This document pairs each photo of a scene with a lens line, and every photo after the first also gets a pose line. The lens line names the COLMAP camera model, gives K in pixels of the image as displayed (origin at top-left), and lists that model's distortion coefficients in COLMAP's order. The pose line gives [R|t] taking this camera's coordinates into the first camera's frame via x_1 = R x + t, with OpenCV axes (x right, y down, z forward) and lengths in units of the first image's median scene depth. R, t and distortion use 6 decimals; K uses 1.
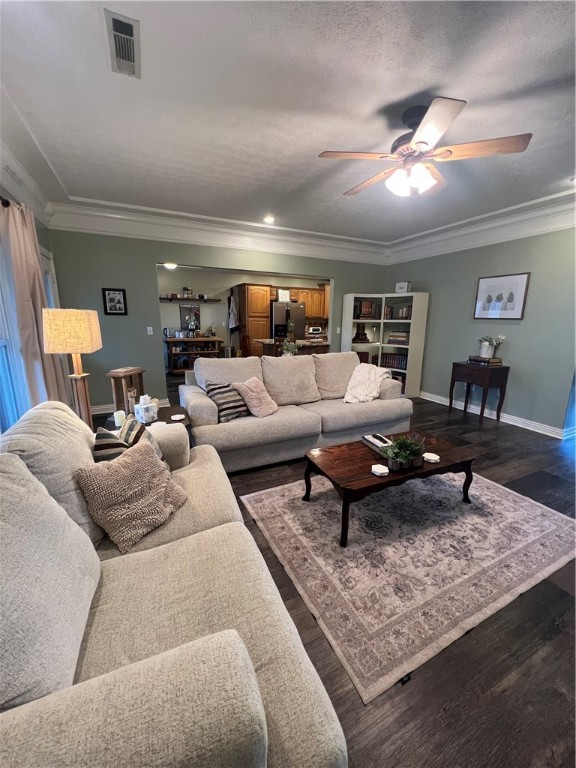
lens RADIAL K [[306.9, 0, 288.7], [0, 306.9, 381.6], [0, 0, 1]] dist [-0.002885, -0.000365]
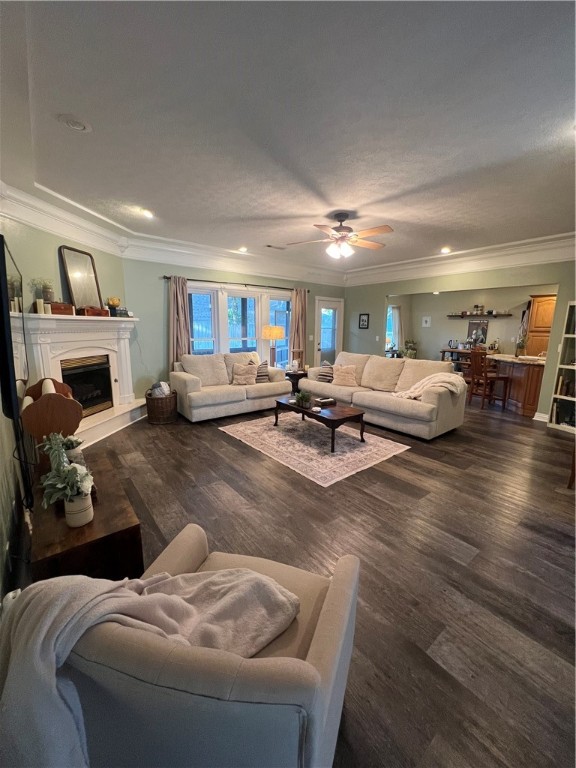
lens RADIAL K [[306.9, 0, 287.0], [0, 306.9, 384.7], [0, 0, 1]] dist [-0.002885, -0.000365]
pose [[0.223670, 0.172112, -0.959348, 1.067043], [-0.212740, 0.969174, 0.124275, -0.033129], [0.951164, 0.176295, 0.253390, 0.200955]]
